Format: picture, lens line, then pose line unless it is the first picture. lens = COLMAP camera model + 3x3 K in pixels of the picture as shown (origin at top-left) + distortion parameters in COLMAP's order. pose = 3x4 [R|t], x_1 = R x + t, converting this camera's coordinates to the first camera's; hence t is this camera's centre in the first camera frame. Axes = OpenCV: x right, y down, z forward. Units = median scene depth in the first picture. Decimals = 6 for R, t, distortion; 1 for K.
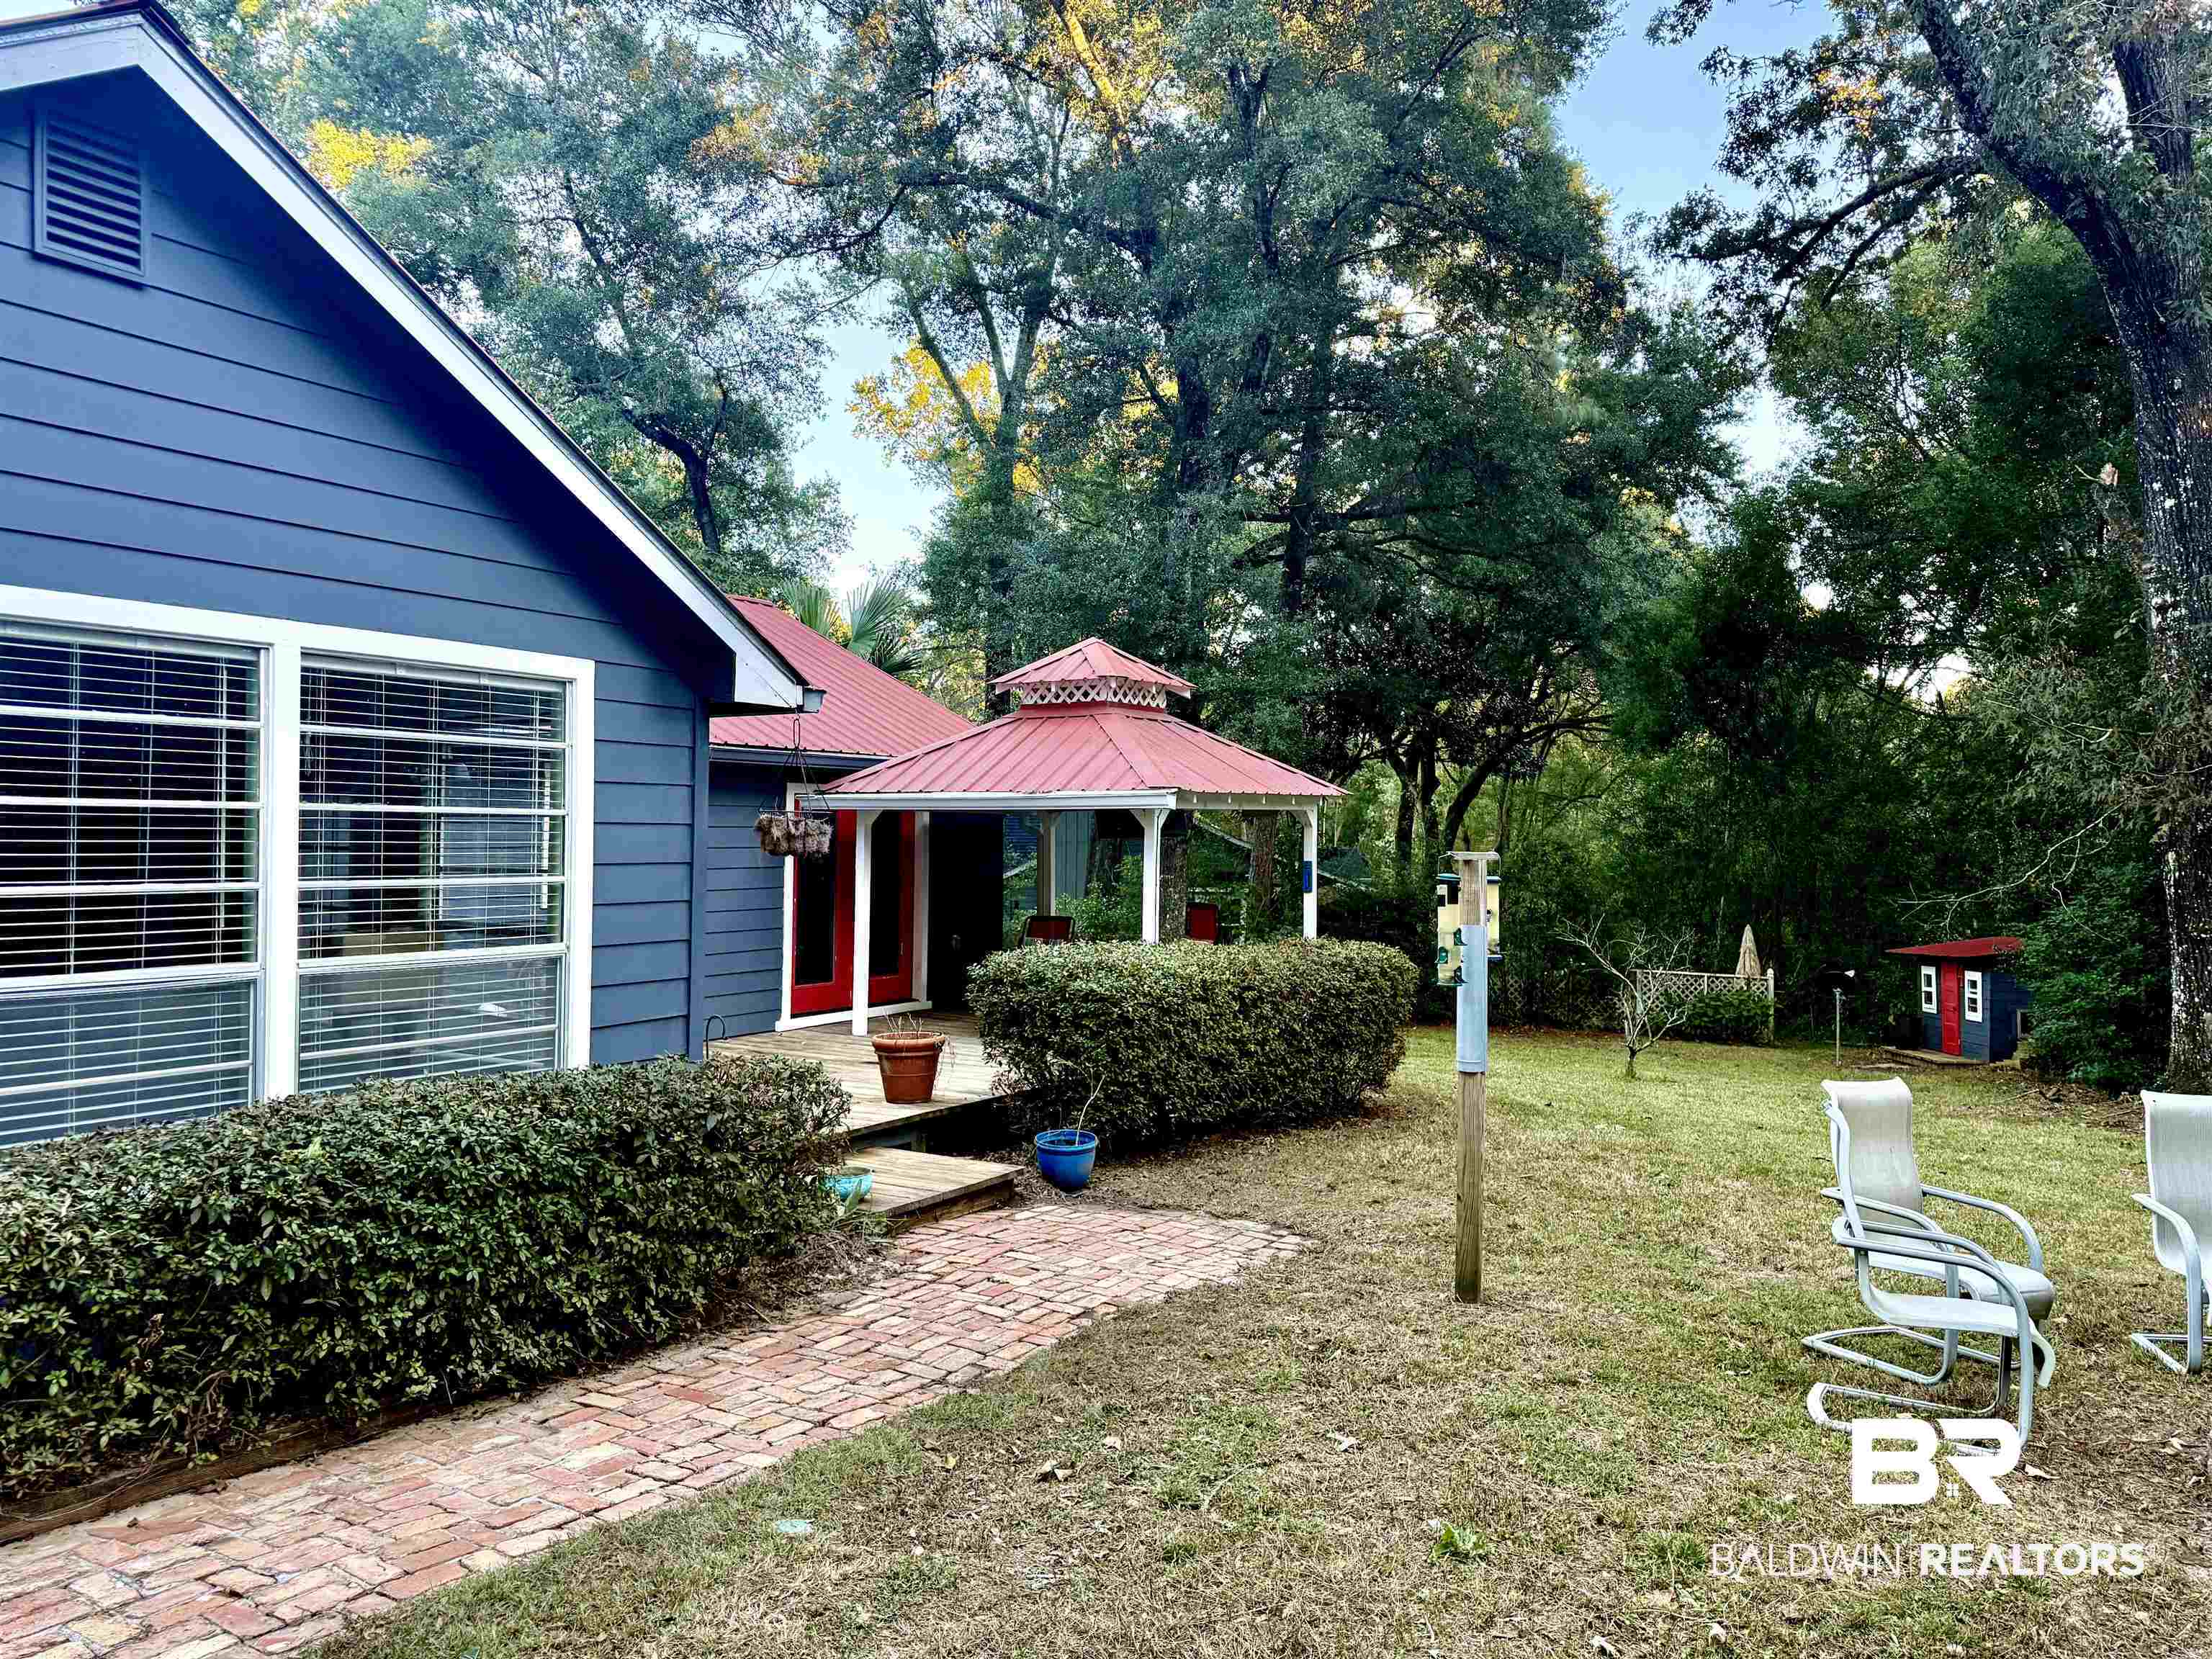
lens RADIAL K [[1568.4, 0, 1108.2], [0, 1568.4, 815.1], [0, 0, 1]] dist [0.036403, -0.055580]
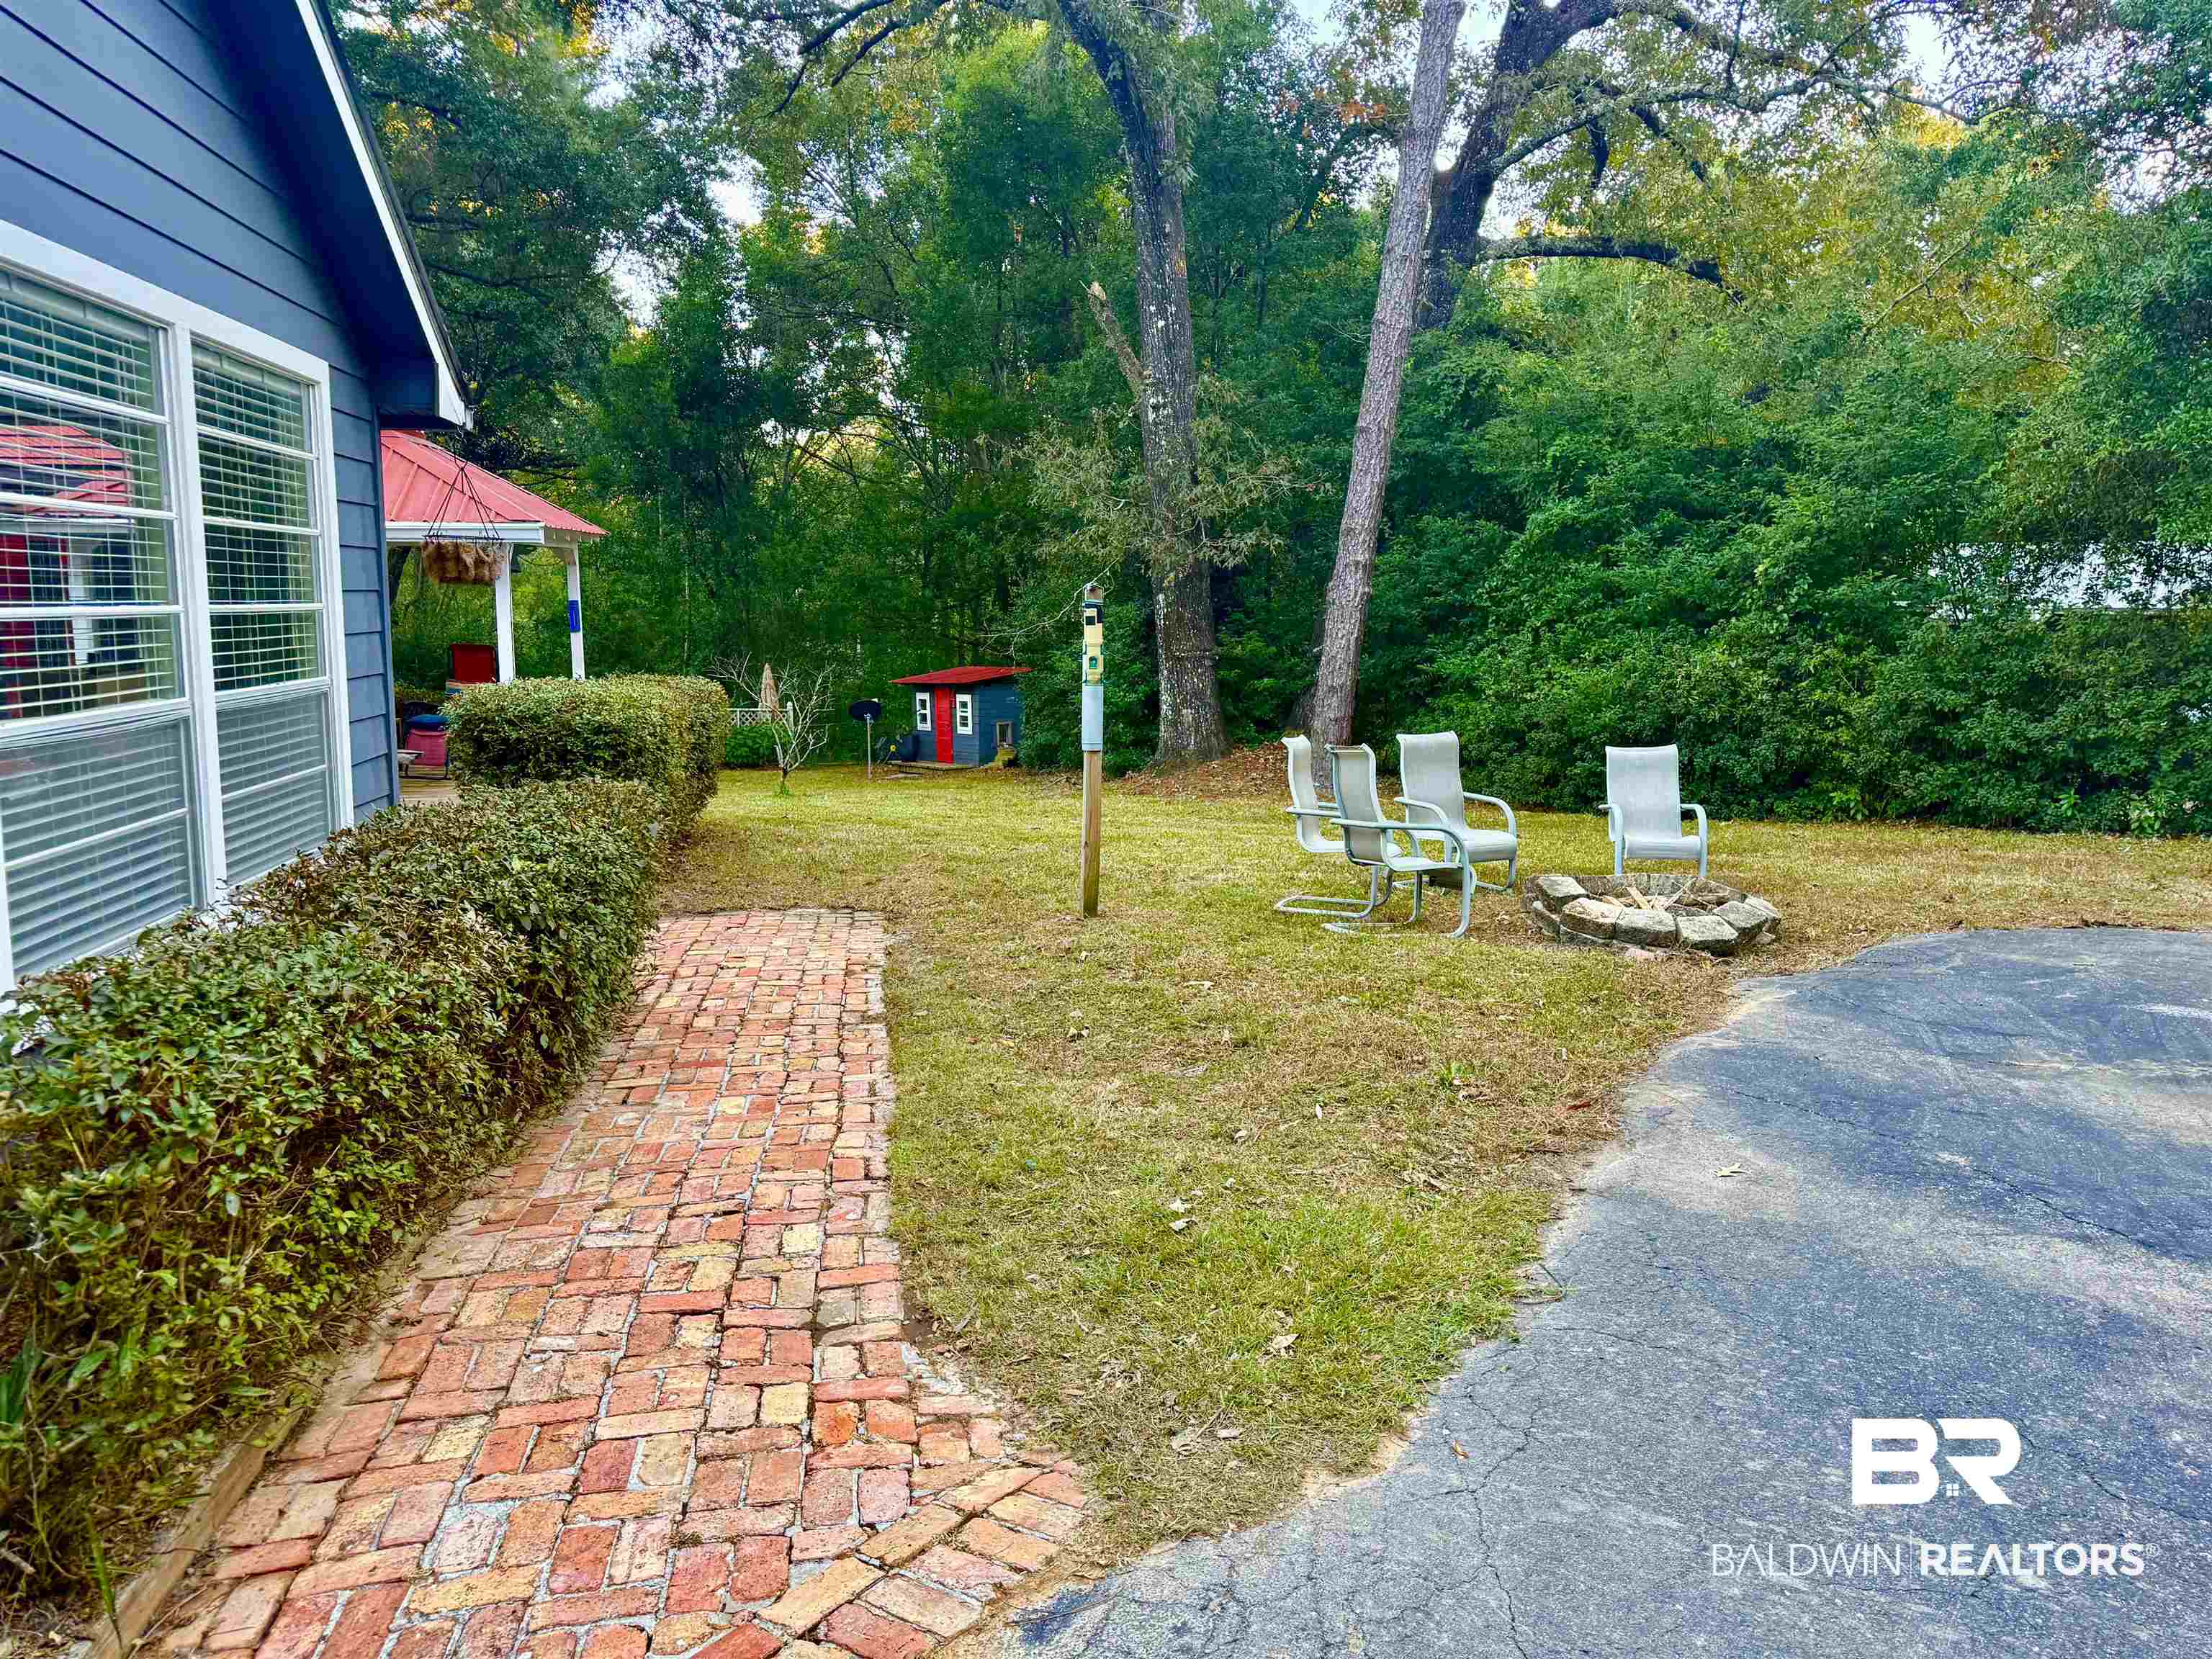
lens RADIAL K [[1568.4, 0, 1102.7], [0, 1568.4, 843.5], [0, 0, 1]] dist [0.036403, -0.055580]
pose [[0.756068, -0.102049, 0.646488, -0.261146], [-0.012046, 0.985432, 0.169641, 0.006668], [-0.654382, -0.136048, 0.743825, -0.001437]]
